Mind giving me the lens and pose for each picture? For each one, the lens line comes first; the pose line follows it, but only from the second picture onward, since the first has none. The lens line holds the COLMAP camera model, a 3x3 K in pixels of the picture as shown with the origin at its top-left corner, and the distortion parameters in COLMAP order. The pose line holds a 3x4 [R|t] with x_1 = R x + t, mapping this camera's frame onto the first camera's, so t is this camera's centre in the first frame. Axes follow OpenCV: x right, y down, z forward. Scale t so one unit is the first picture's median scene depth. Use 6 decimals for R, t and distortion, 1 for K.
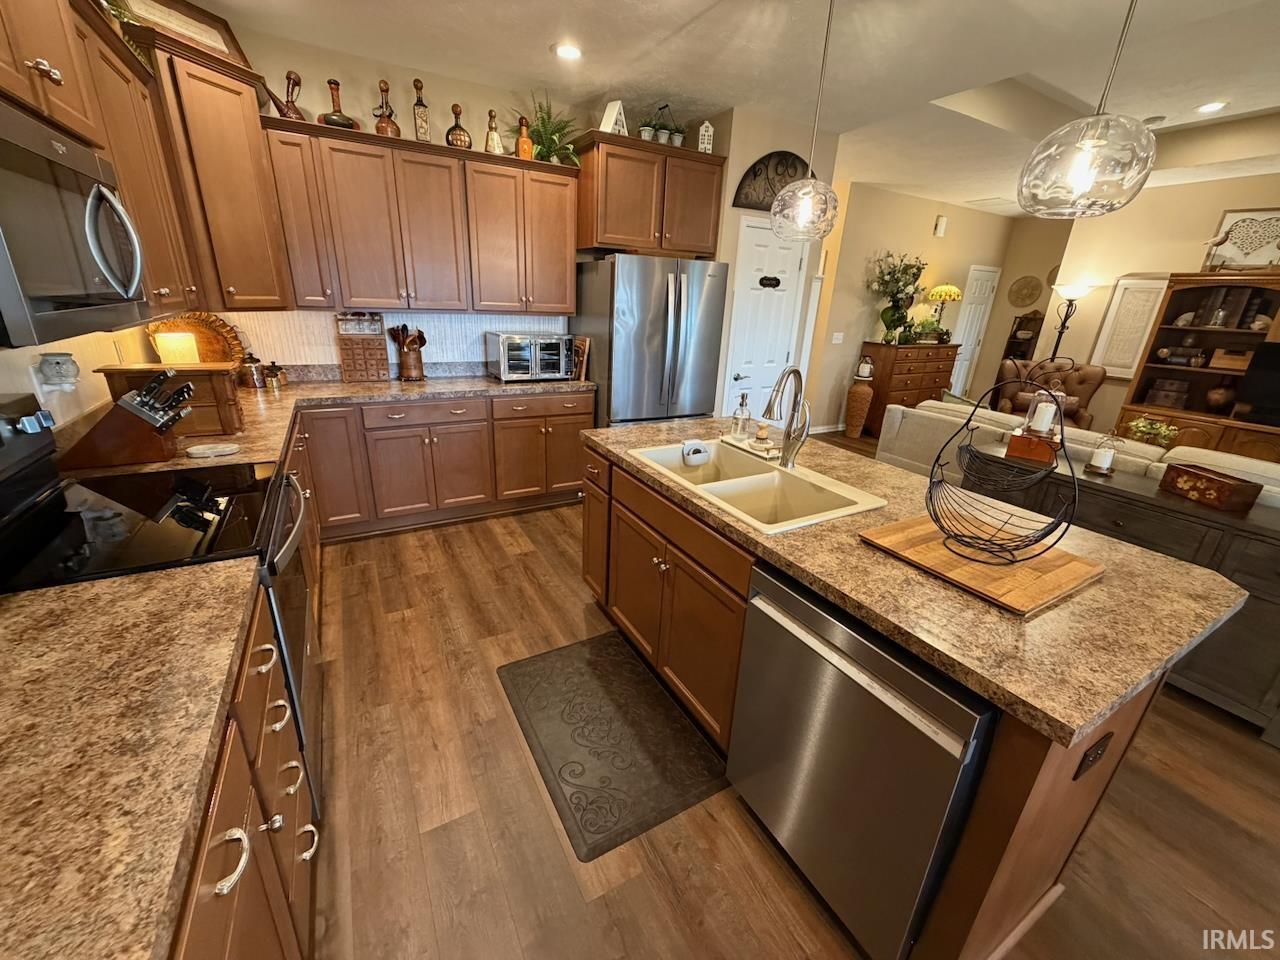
lens RADIAL K [[511.8, 0, 635.3], [0, 511.8, 480.0], [0, 0, 1]] dist [0.000497, -0.000015]
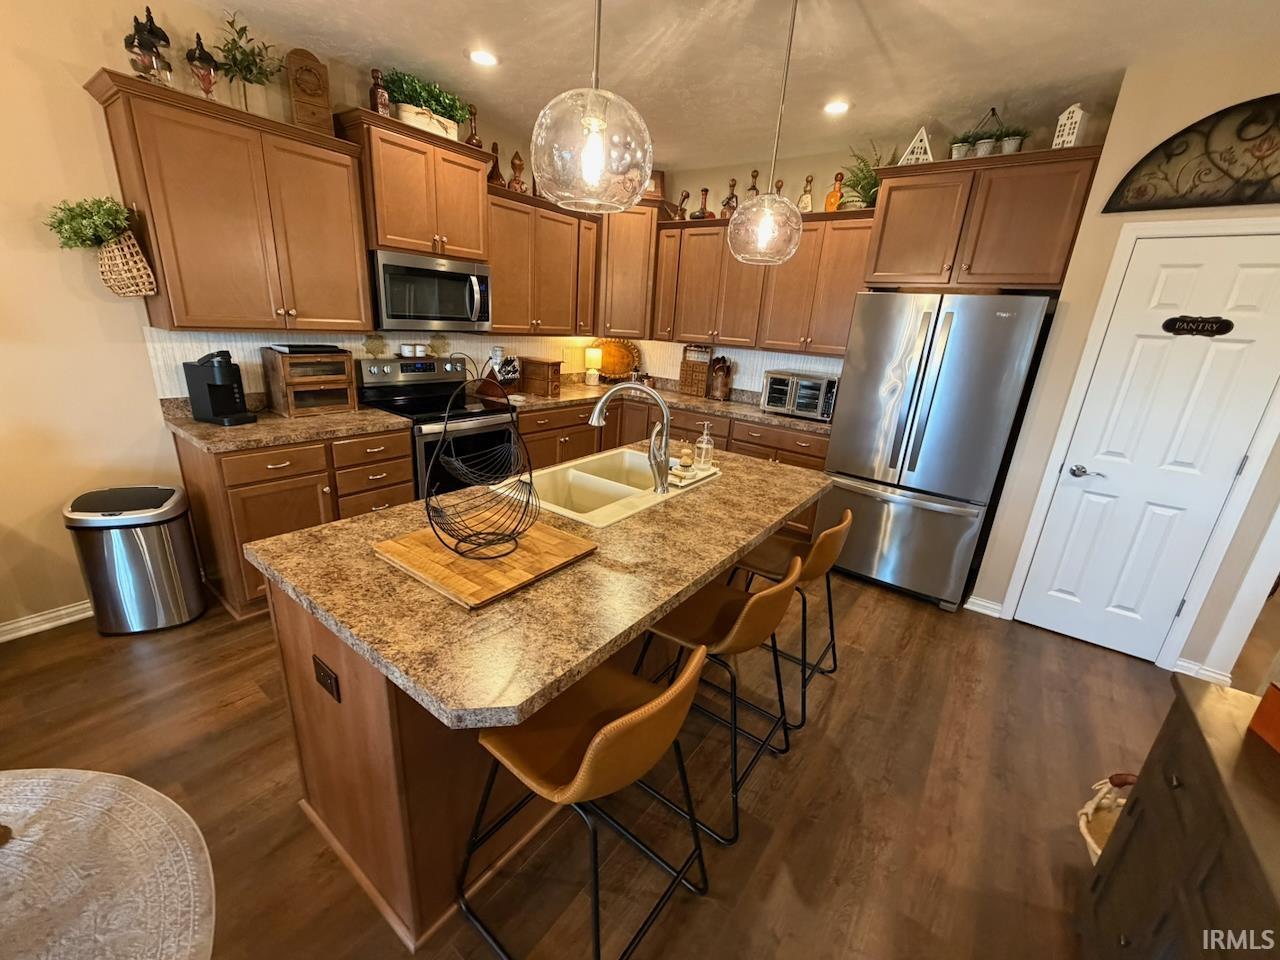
lens RADIAL K [[511.8, 0, 635.3], [0, 511.8, 480.0], [0, 0, 1]] dist [0.000497, -0.000015]
pose [[0.403478, 0.260884, -0.877009, 0.688009], [-0.354278, 0.928270, 0.113143, -0.085616], [0.843619, 0.265054, 0.466962, 0.307188]]
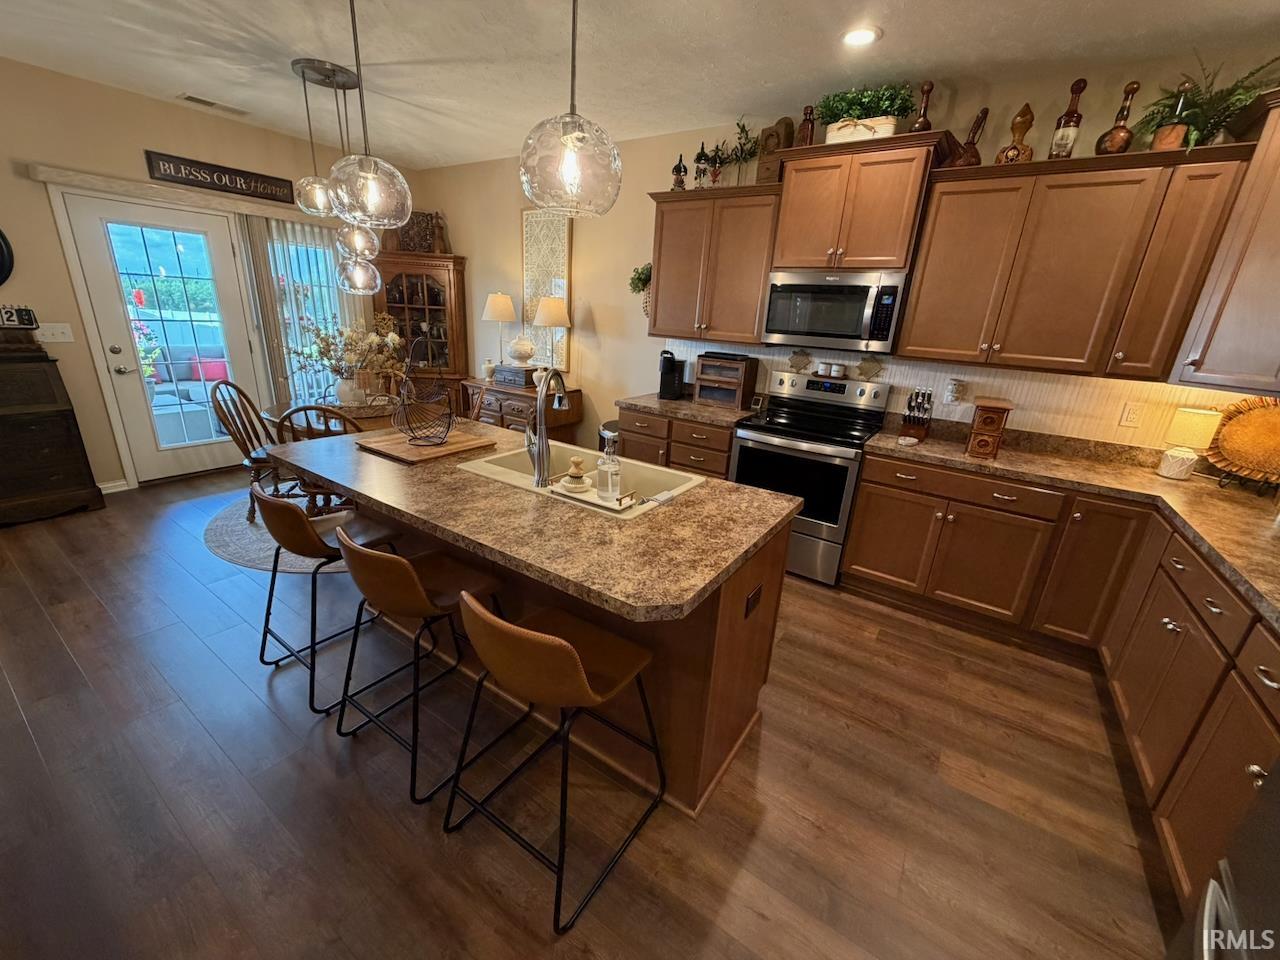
lens RADIAL K [[511.8, 0, 635.3], [0, 511.8, 480.0], [0, 0, 1]] dist [0.000497, -0.000015]
pose [[-0.893421, 0.049025, -0.446537, 0.341105], [-0.239245, 0.789397, 0.565344, -0.363451], [0.380211, 0.611922, -0.693535, 1.038977]]
